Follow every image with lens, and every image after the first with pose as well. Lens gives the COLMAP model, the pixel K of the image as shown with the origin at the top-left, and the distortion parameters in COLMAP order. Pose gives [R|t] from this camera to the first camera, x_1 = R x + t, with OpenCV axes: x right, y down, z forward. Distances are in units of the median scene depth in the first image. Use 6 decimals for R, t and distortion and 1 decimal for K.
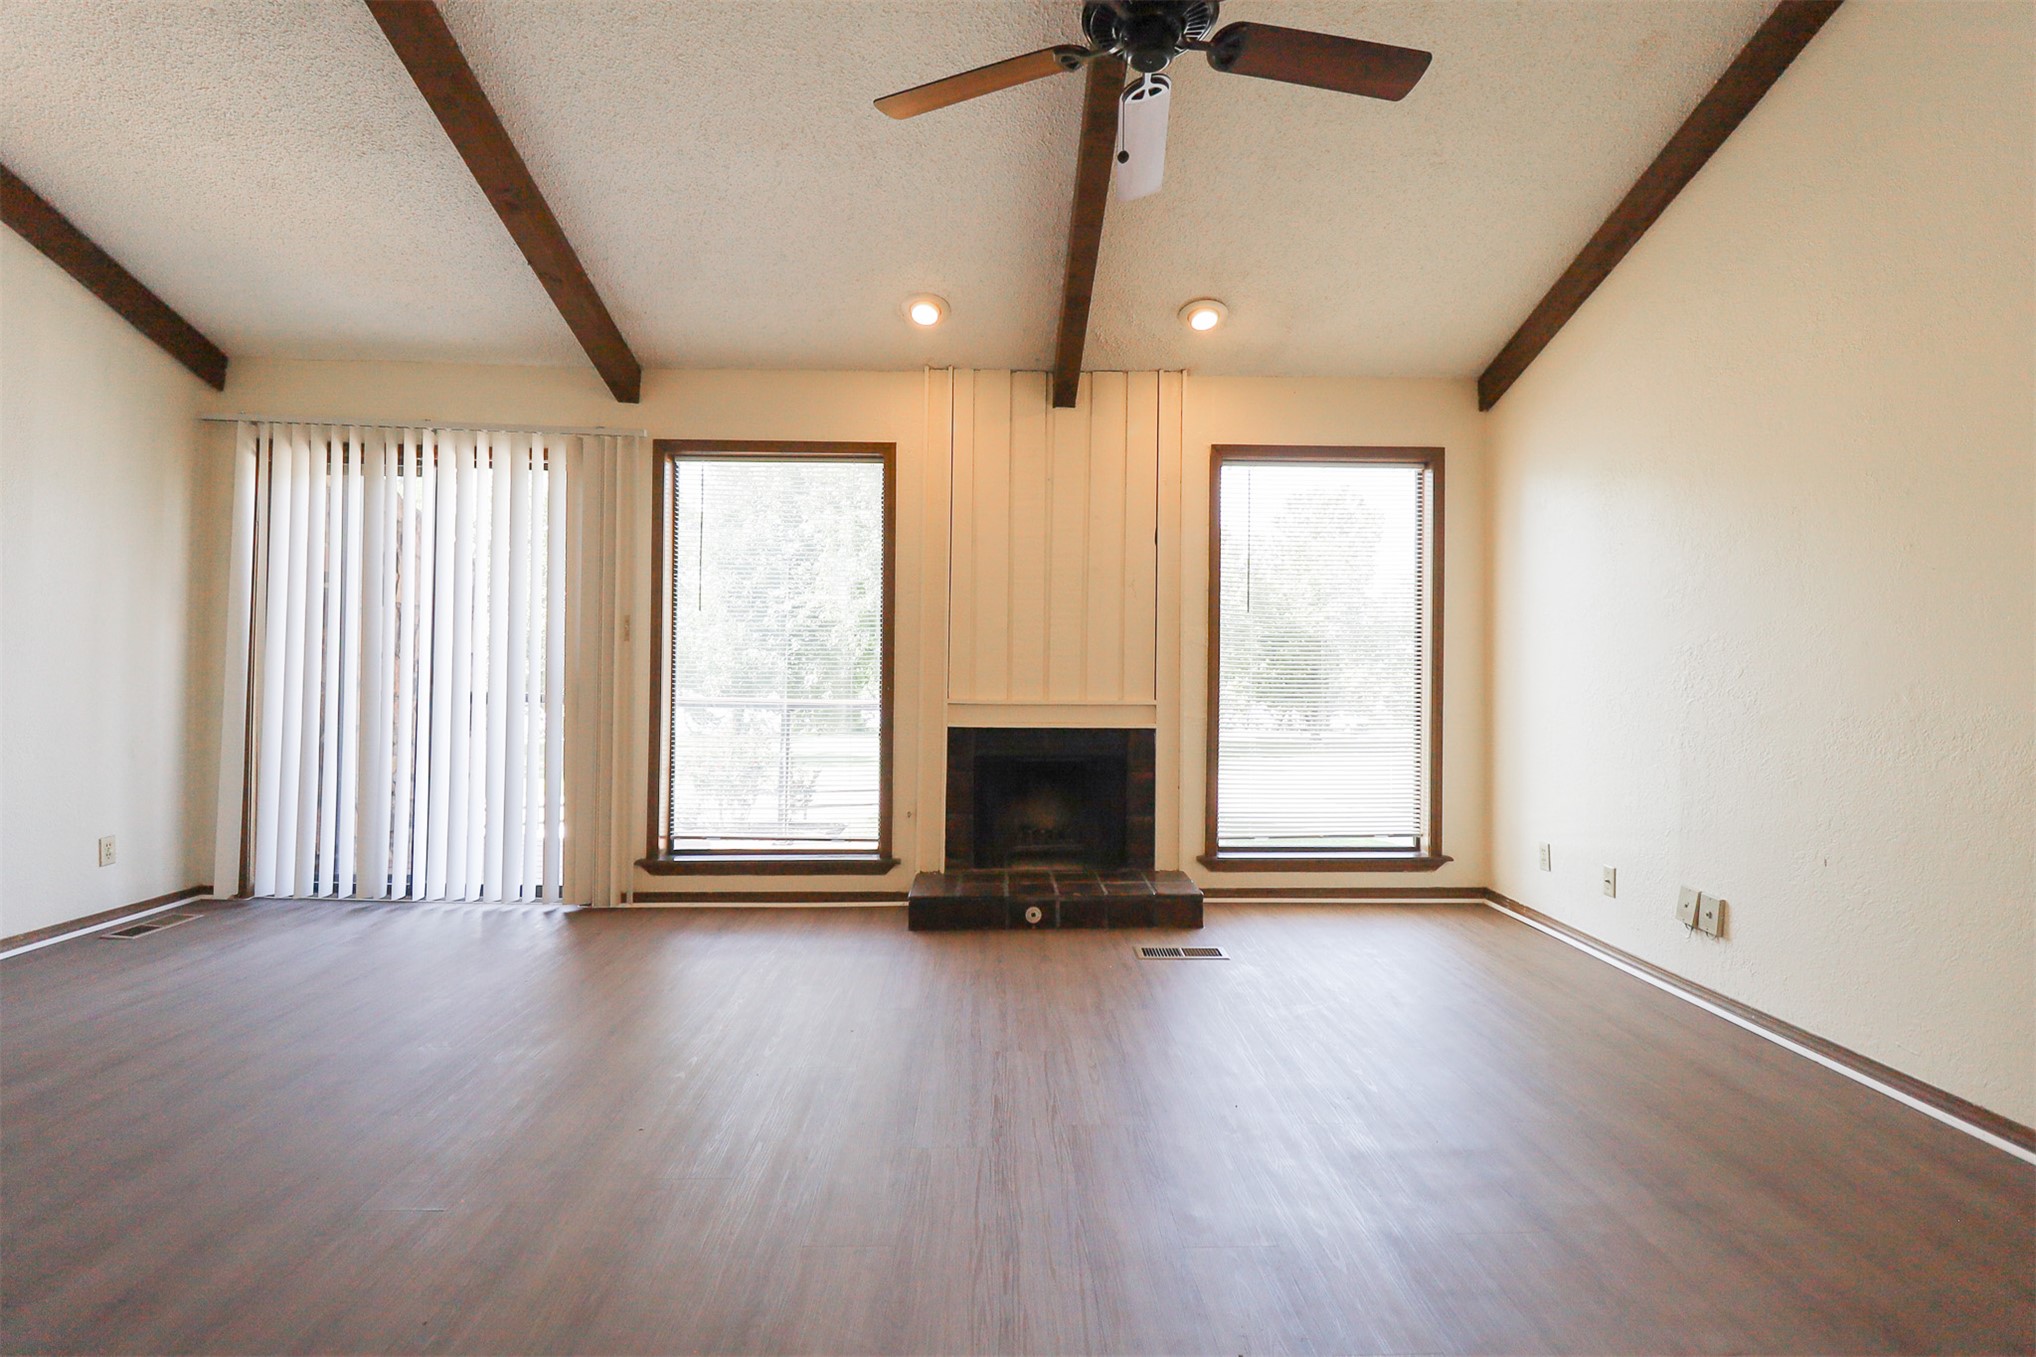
lens RADIAL K [[948.9, 0, 1023.2], [0, 948.9, 651.9], [0, 0, 1]] dist [-0.000616, -0.012298]
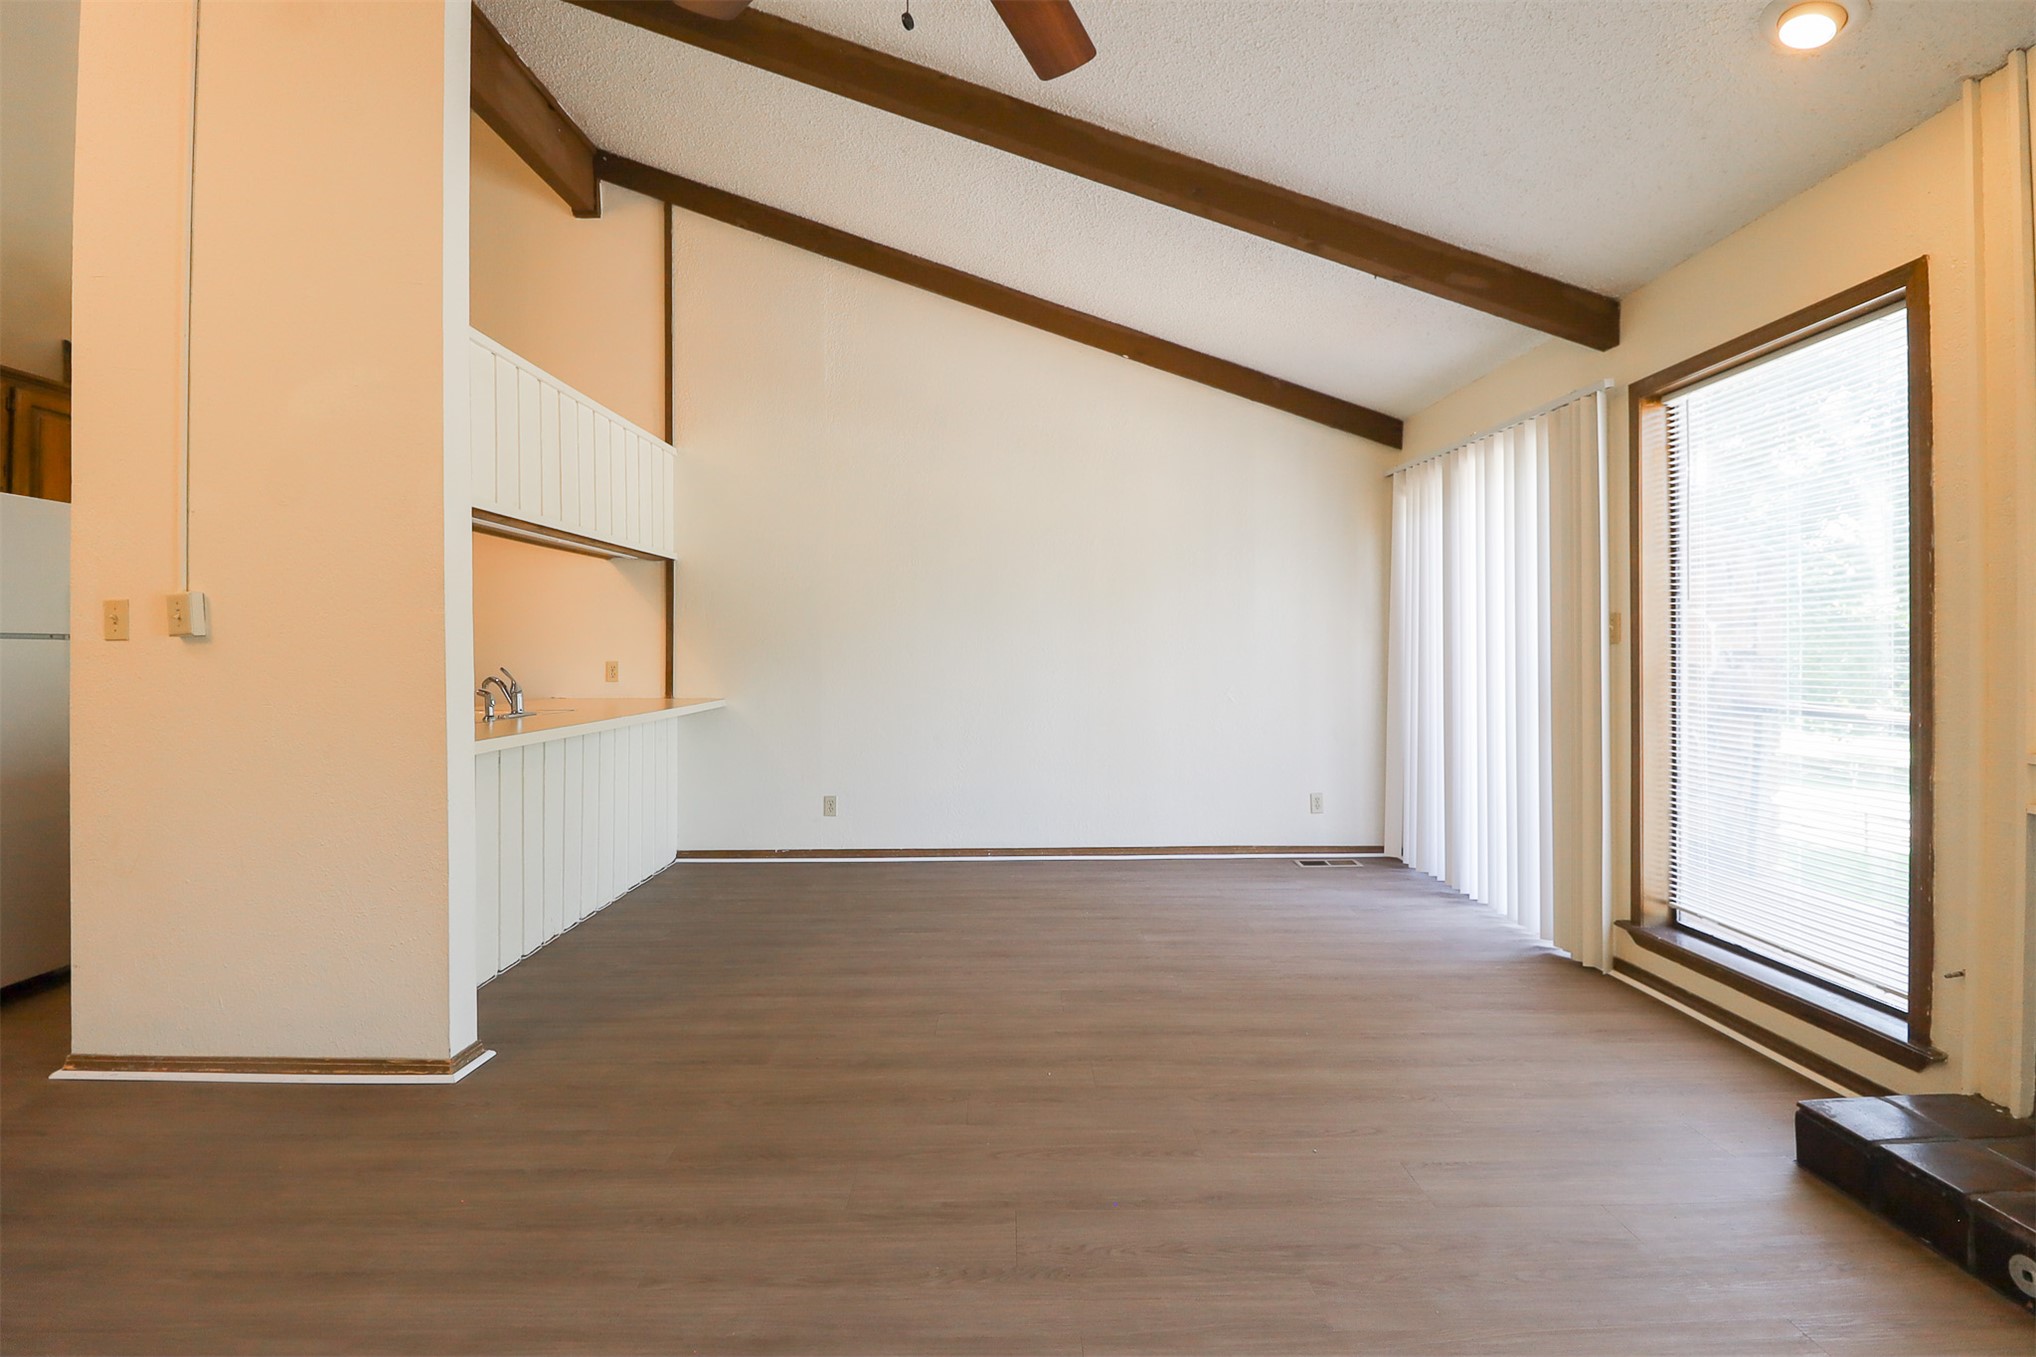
lens RADIAL K [[973.4, 0, 1018.1], [0, 973.4, 651.0], [0, 0, 1]] dist [0.003756, -0.010327]
pose [[-0.043042, -0.014423, -0.998969, 0.421739], [0.008585, 0.999854, -0.014806, 0.001958], [0.999036, -0.009214, -0.042912, 0.518215]]
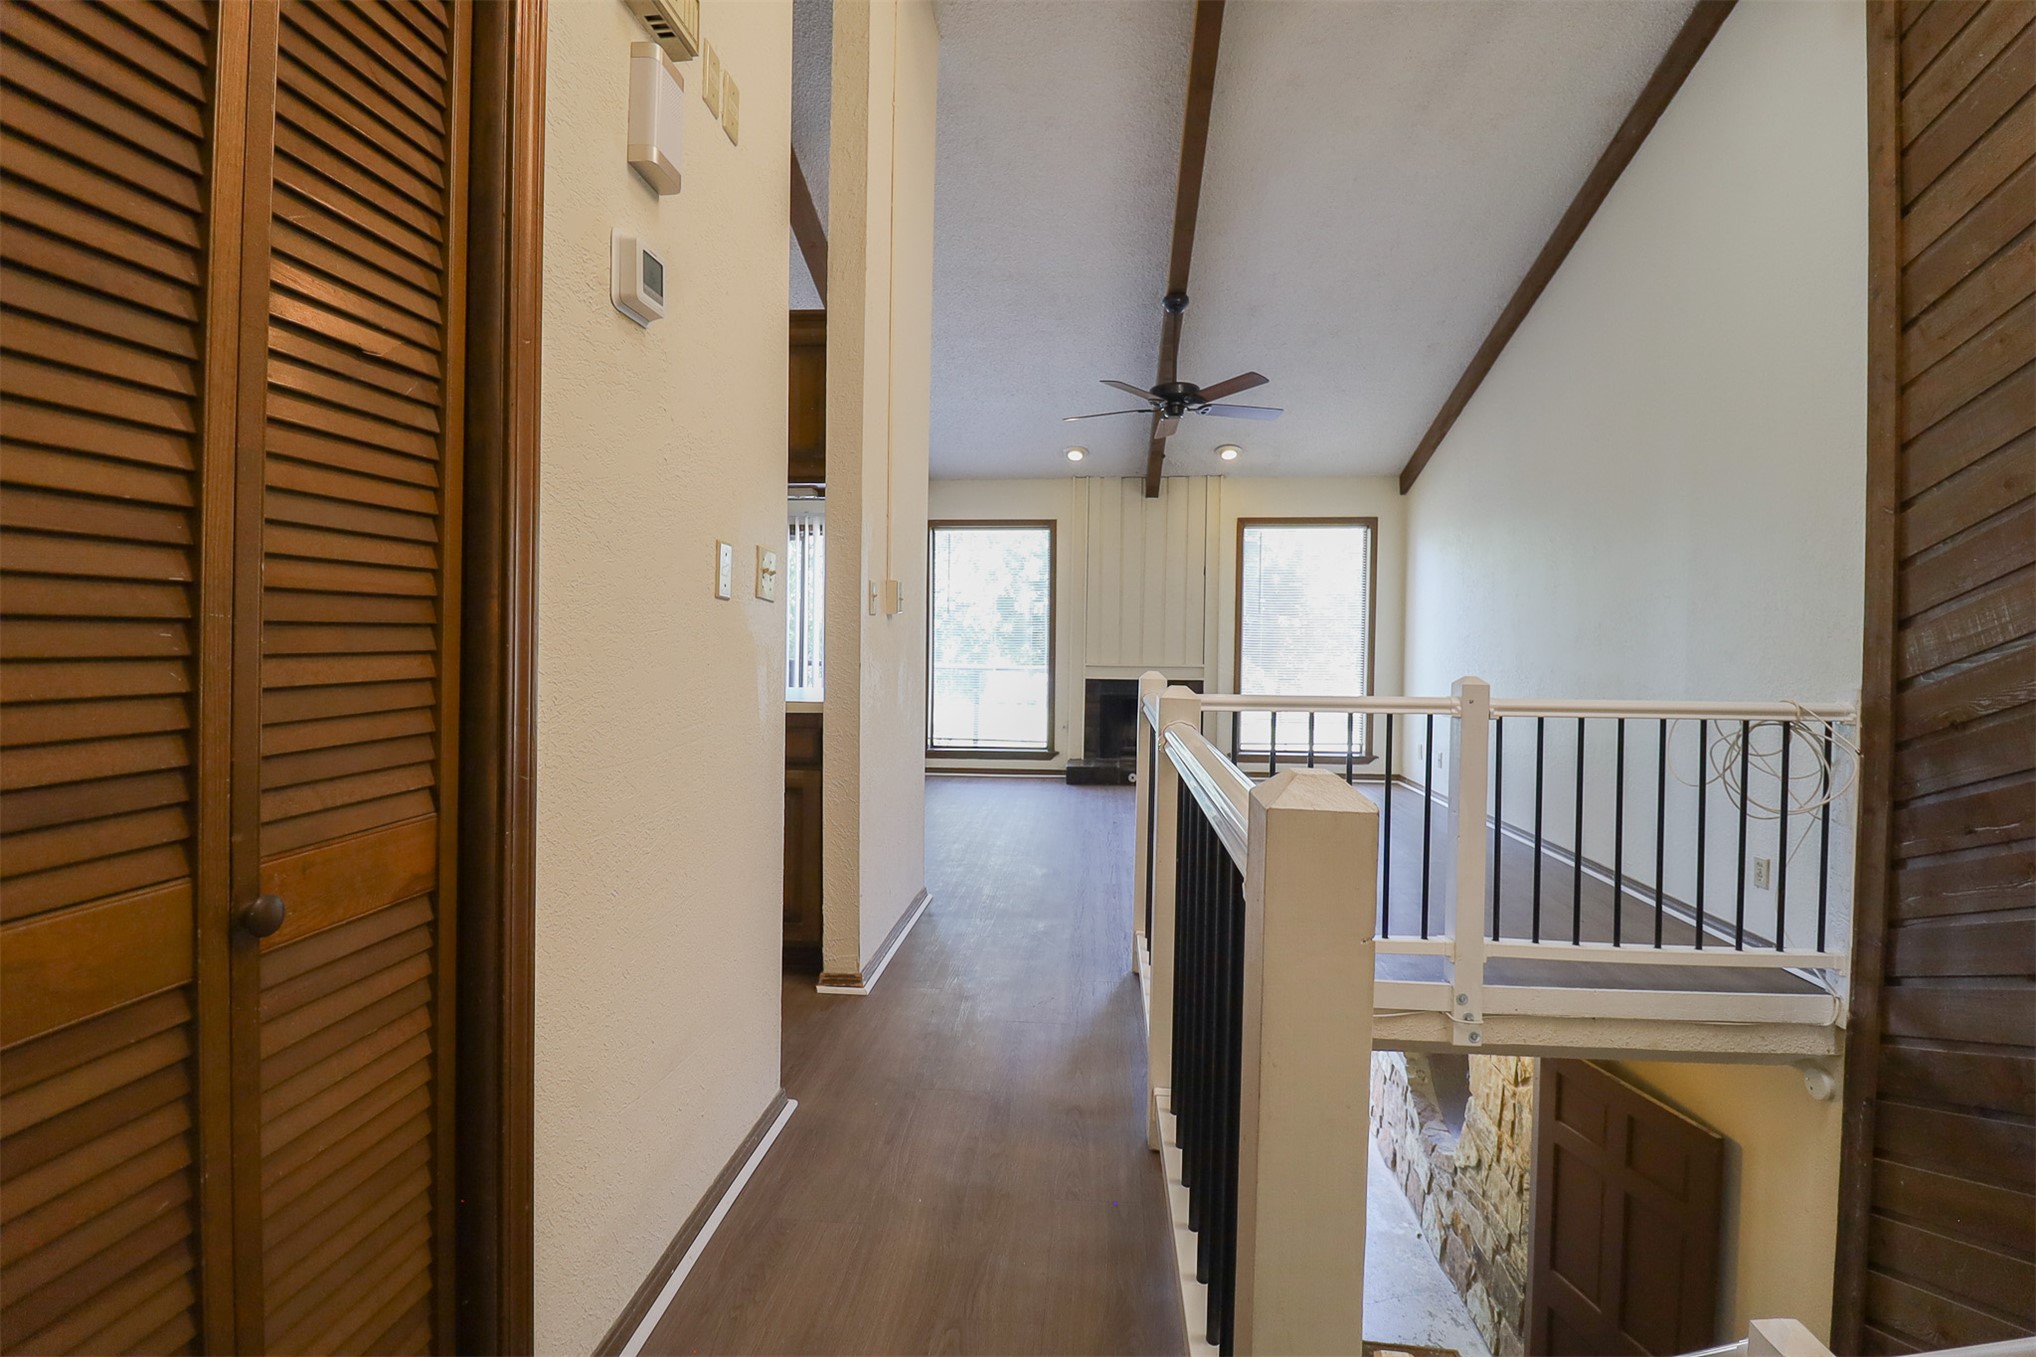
lens RADIAL K [[948.9, 0, 1023.2], [0, 948.9, 651.9], [0, 0, 1]] dist [-0.000616, -0.012298]
pose [[0.994399, 0.003803, -0.105621, -0.007821], [-0.002236, 0.999886, 0.014952, 0.002030], [0.105666, -0.014632, 0.994294, -0.796057]]
